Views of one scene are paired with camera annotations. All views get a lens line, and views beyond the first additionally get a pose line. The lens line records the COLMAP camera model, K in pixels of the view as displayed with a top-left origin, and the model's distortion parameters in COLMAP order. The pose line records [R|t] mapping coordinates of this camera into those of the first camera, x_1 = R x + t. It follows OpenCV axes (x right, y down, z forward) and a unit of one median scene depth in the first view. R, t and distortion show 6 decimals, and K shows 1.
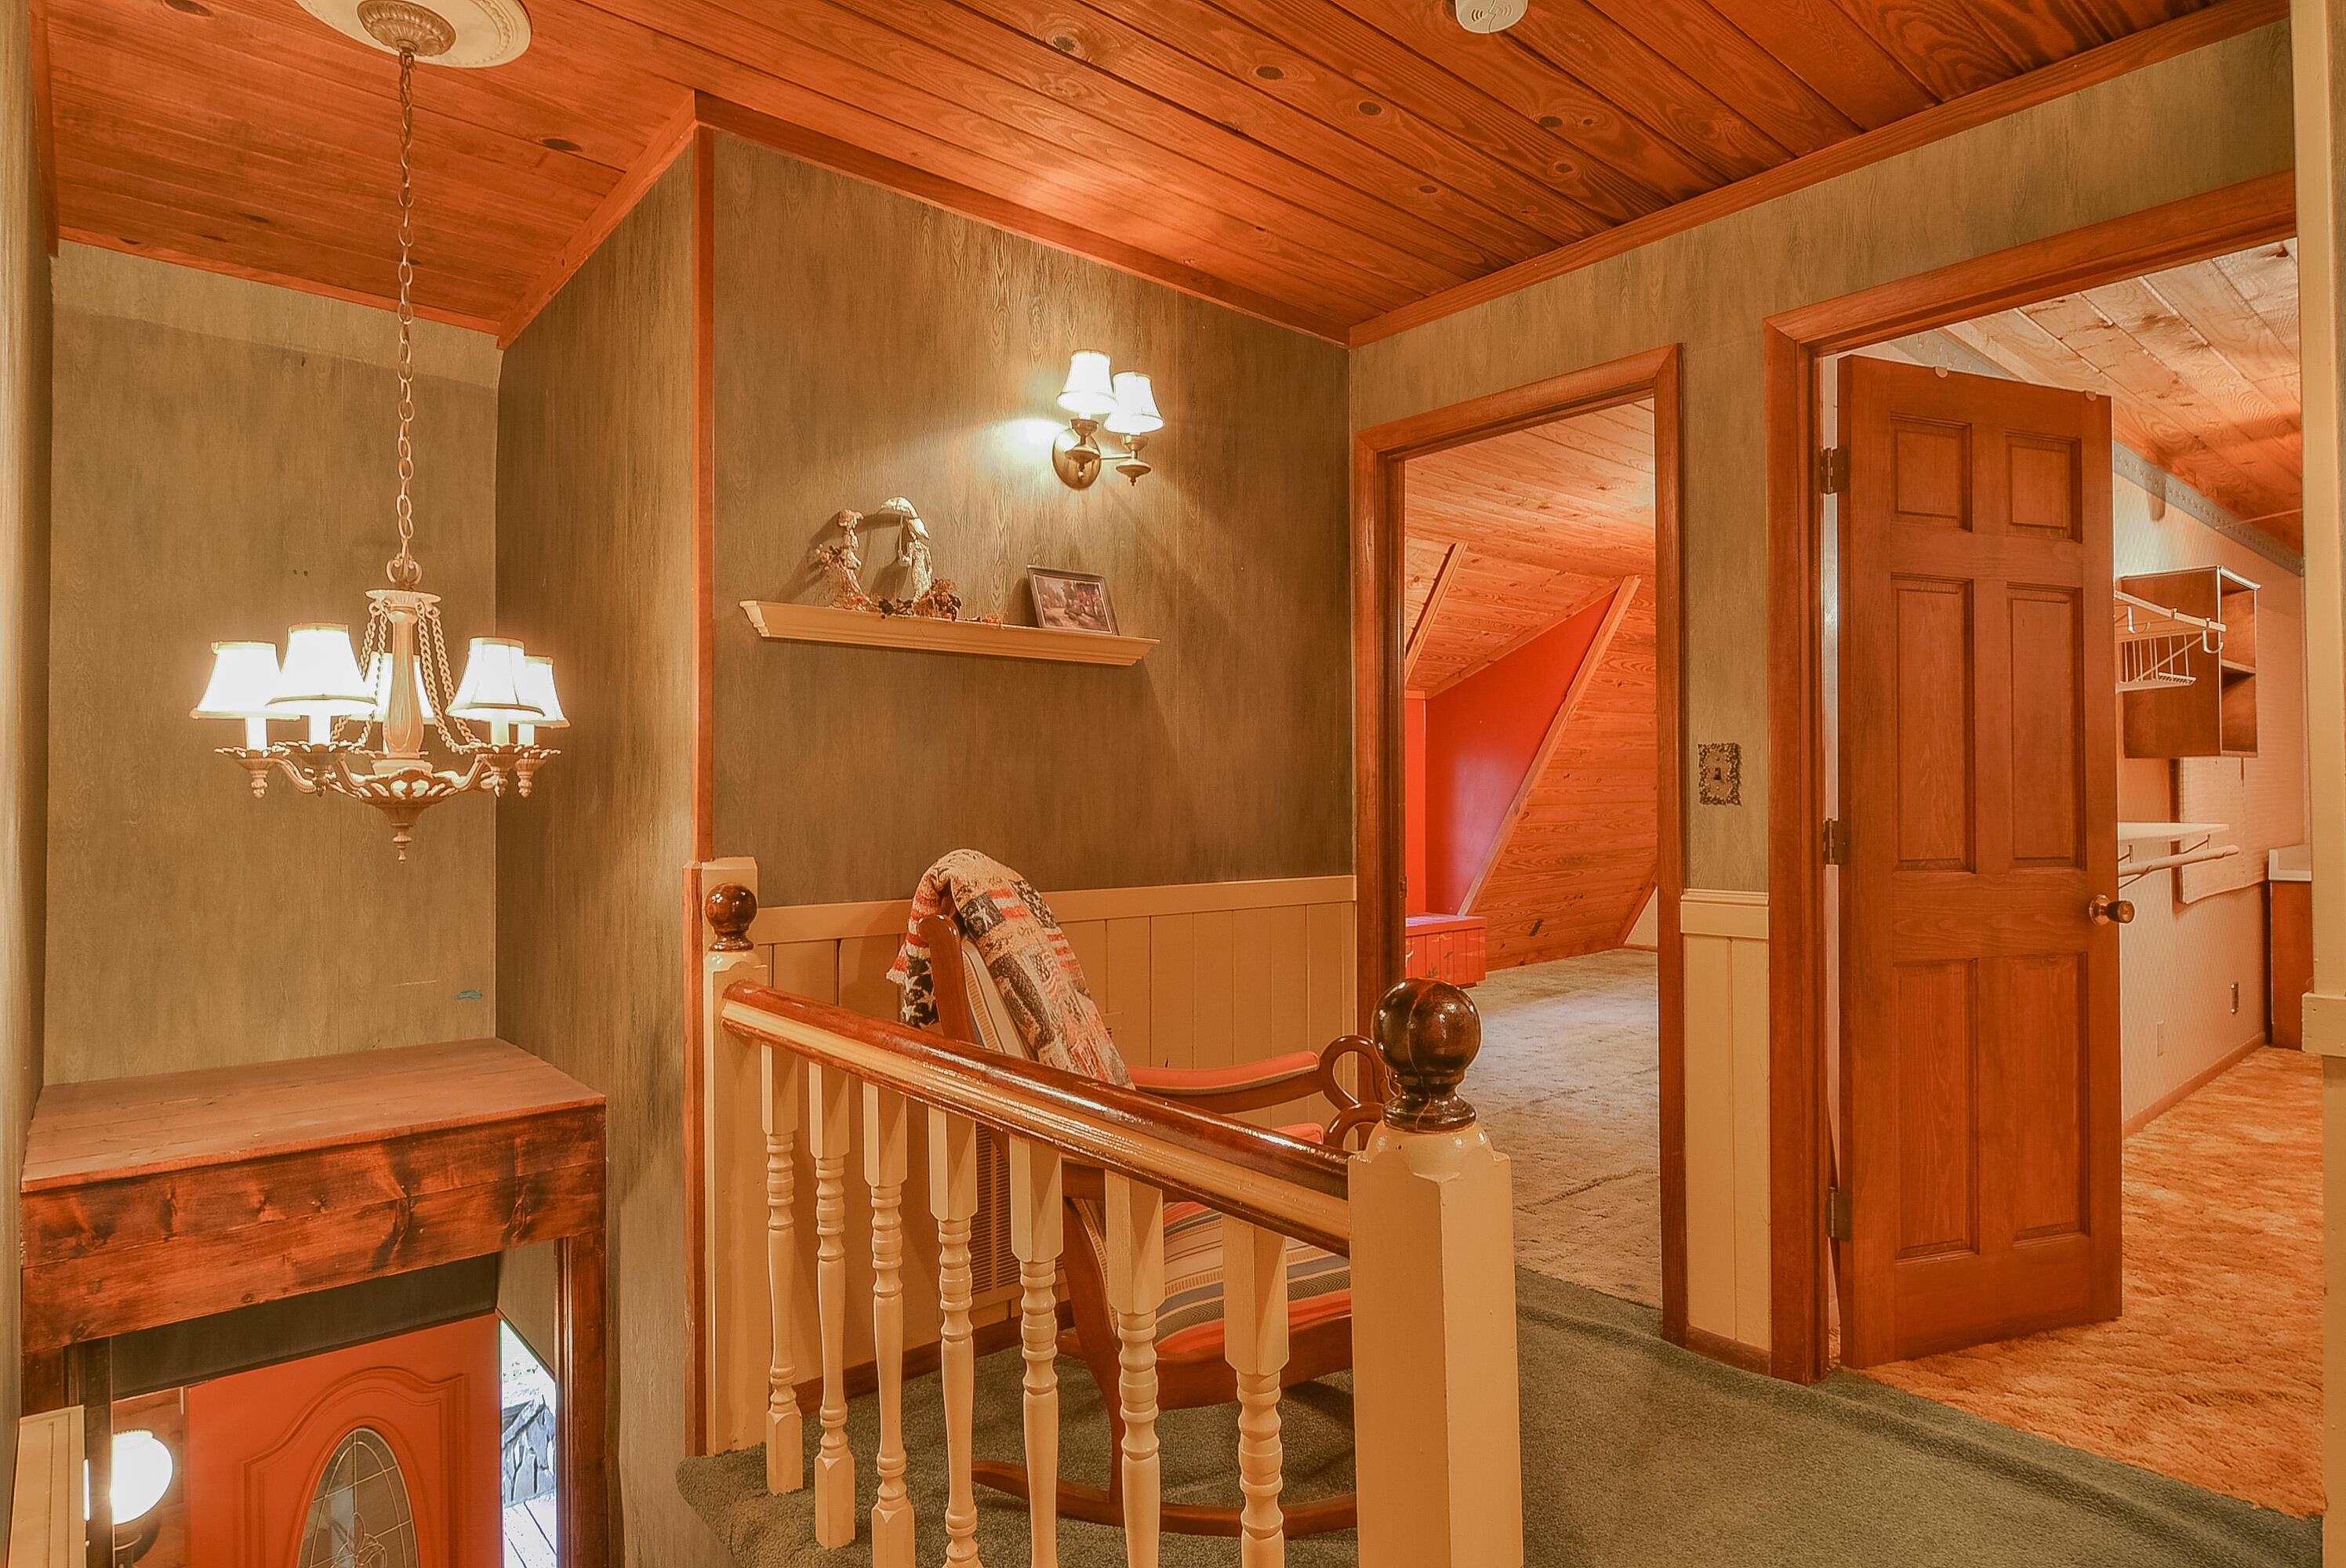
lens RADIAL K [[1279.0, 0, 1165.5], [0, 1279.0, 784.6], [0, 0, 1]] dist [-0.000431, -0.003595]
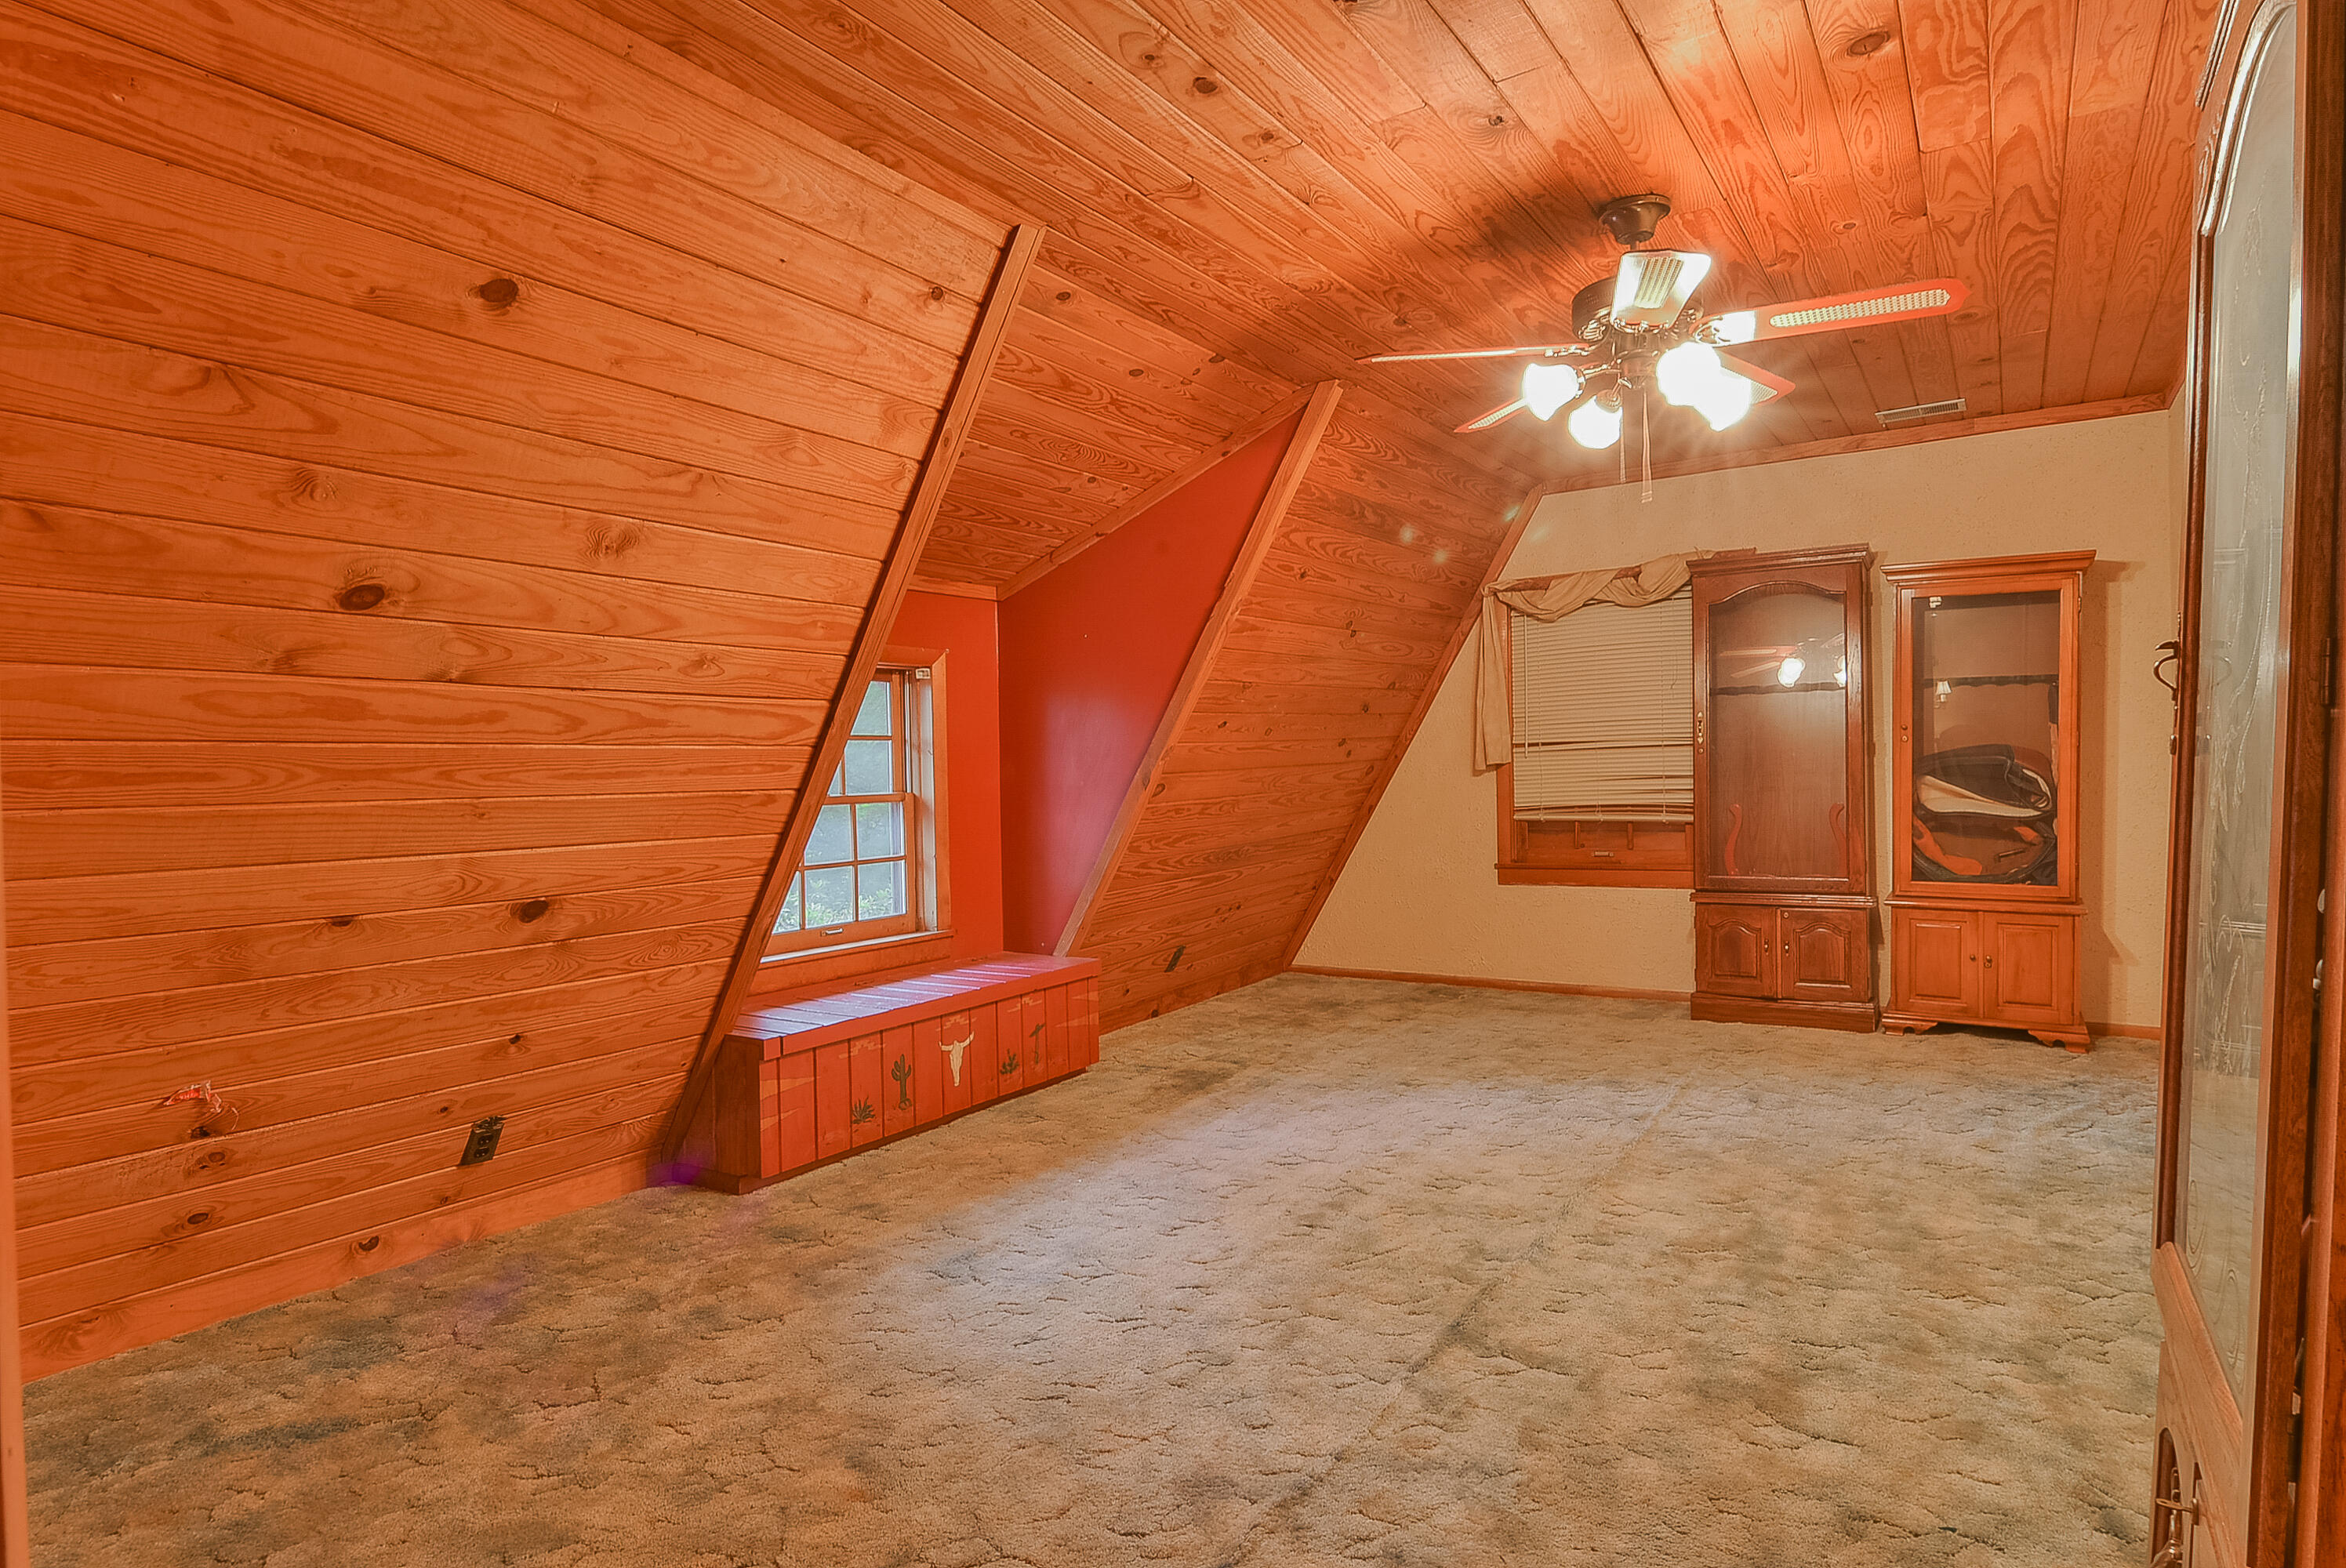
lens RADIAL K [[1279.0, 0, 1166.3], [0, 1279.0, 785.7], [0, 0, 1]] dist [-0.000431, -0.003595]
pose [[0.958077, -0.019548, 0.285844, 0.110529], [0.012501, 0.999572, 0.026456, 0.006090], [-0.286239, -0.021773, 0.957911, 0.415870]]
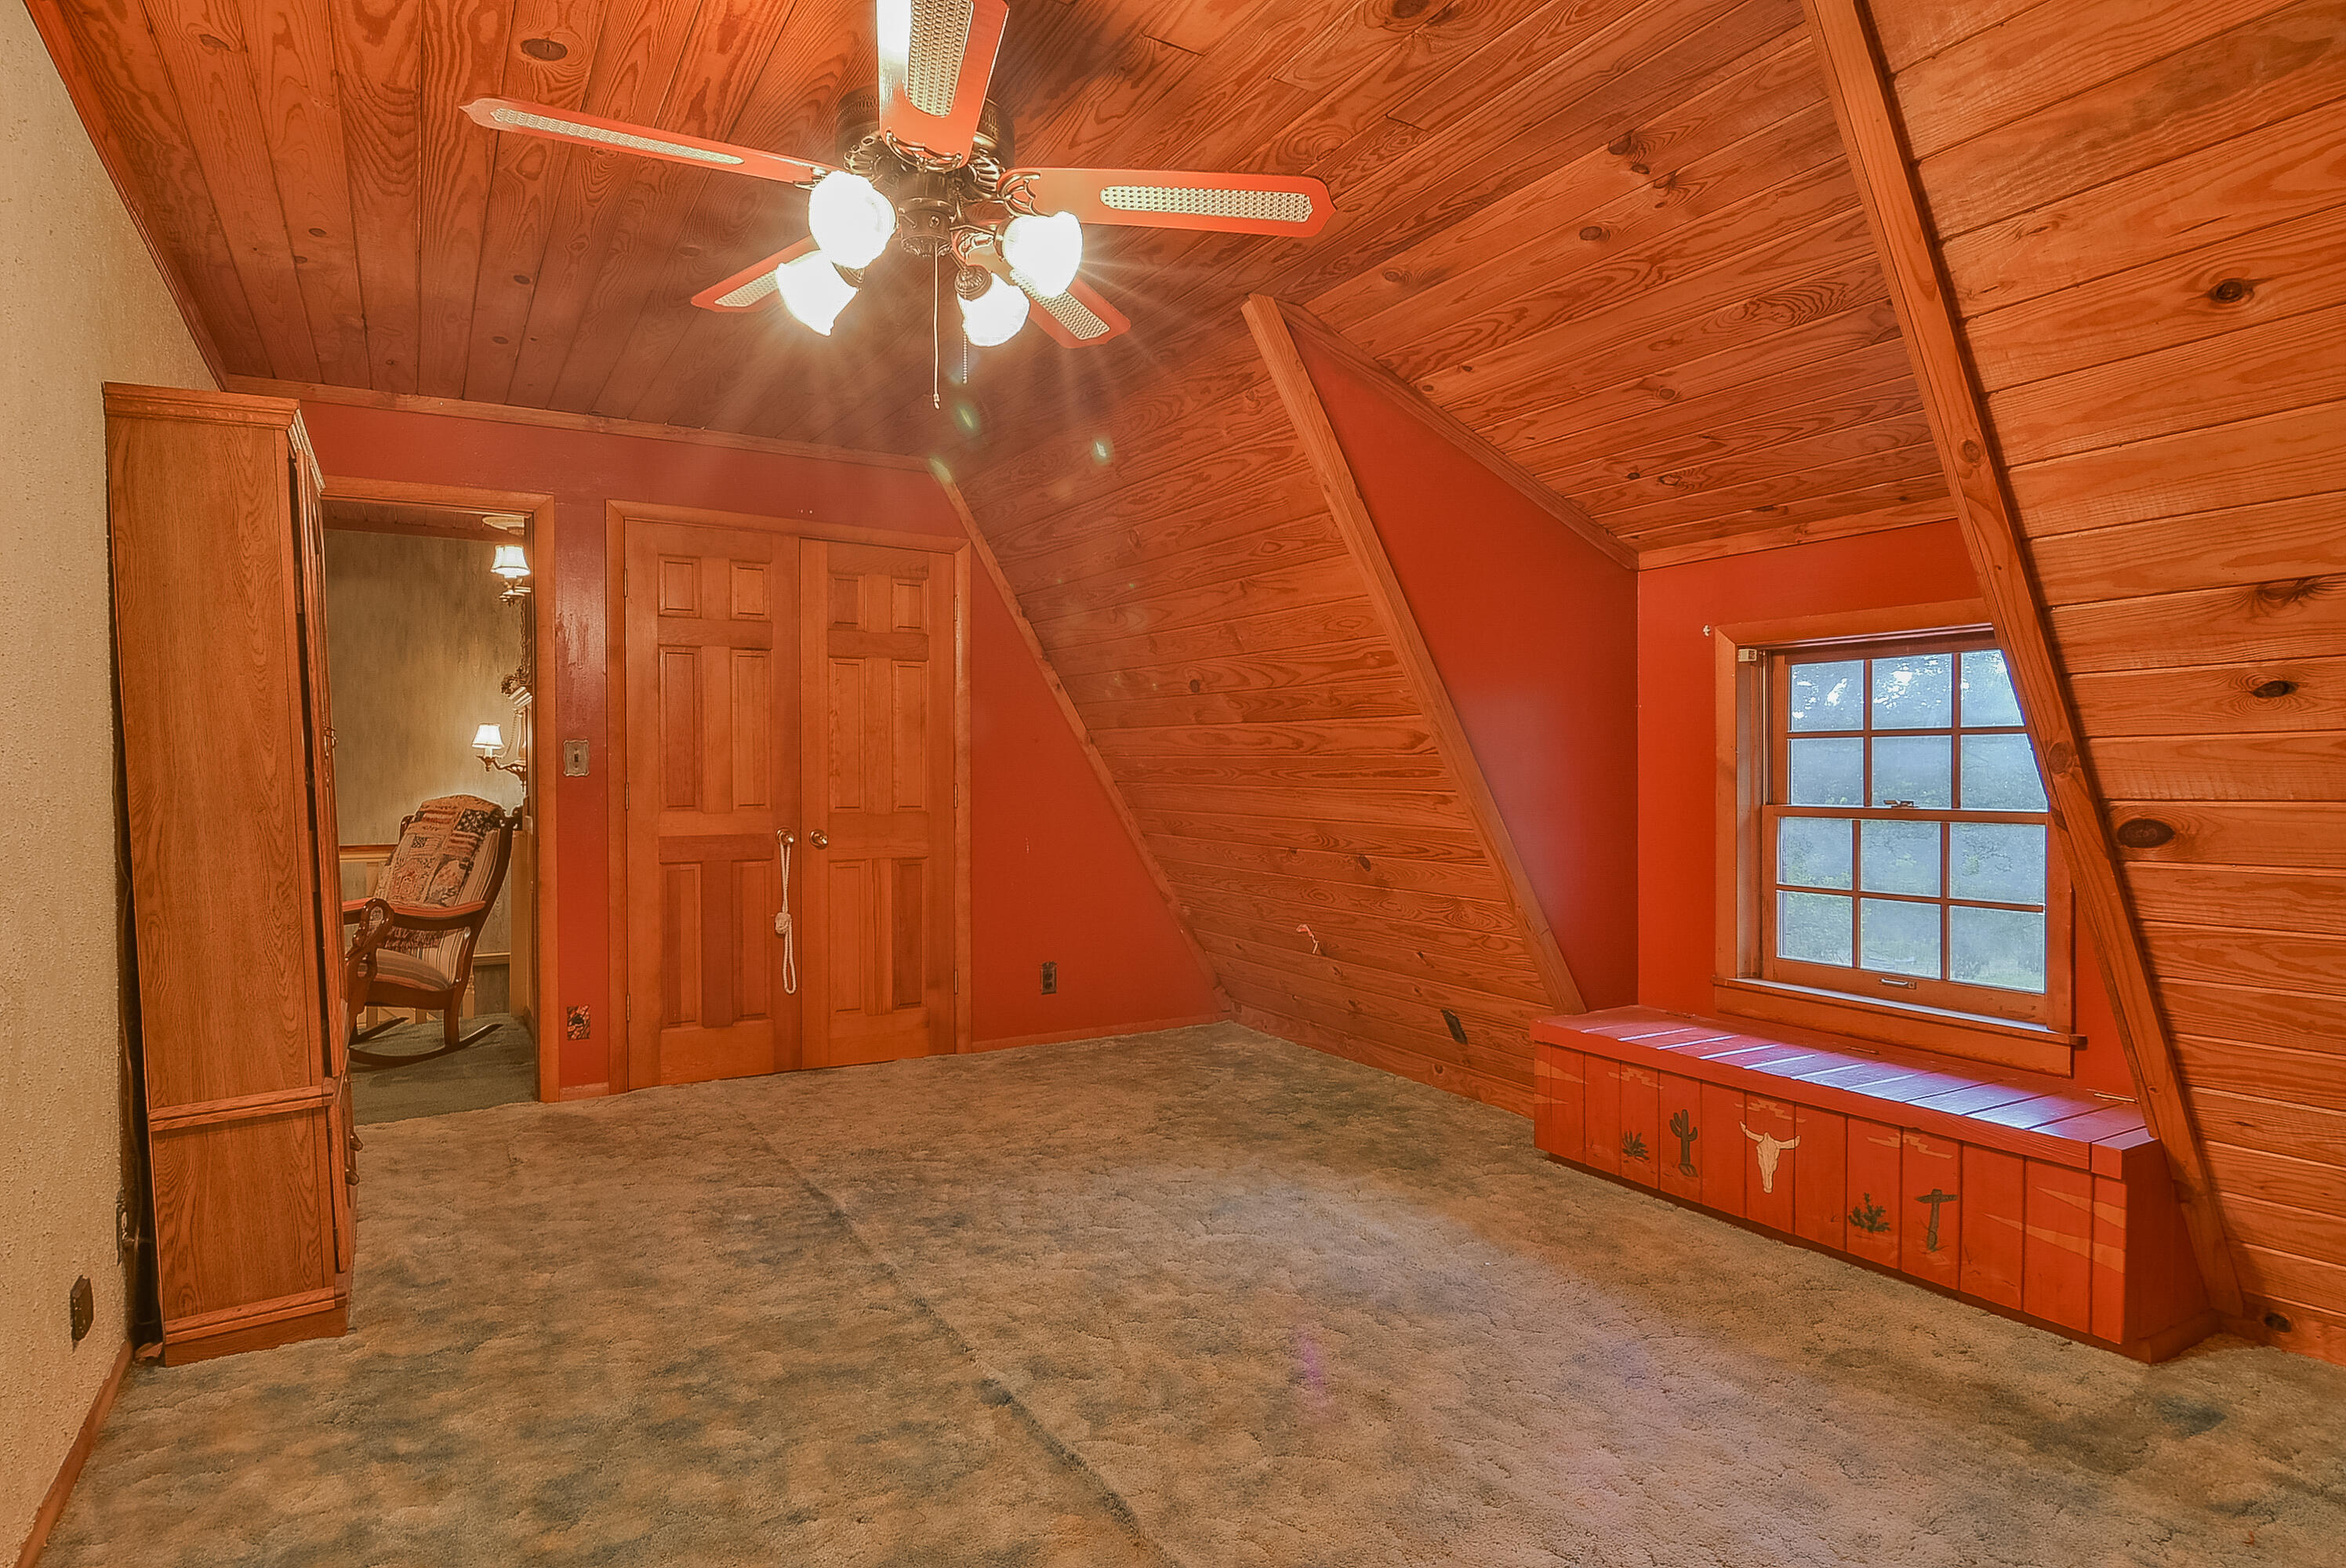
lens RADIAL K [[1279.0, 0, 1175.5], [0, 1279.0, 796.8], [0, 0, 1]] dist [-0.000431, -0.003595]
pose [[-0.172091, 0.028241, -0.984676, 0.611076], [0.019279, 0.999494, 0.025297, 0.004186], [0.984892, -0.014630, -0.172549, 0.838672]]
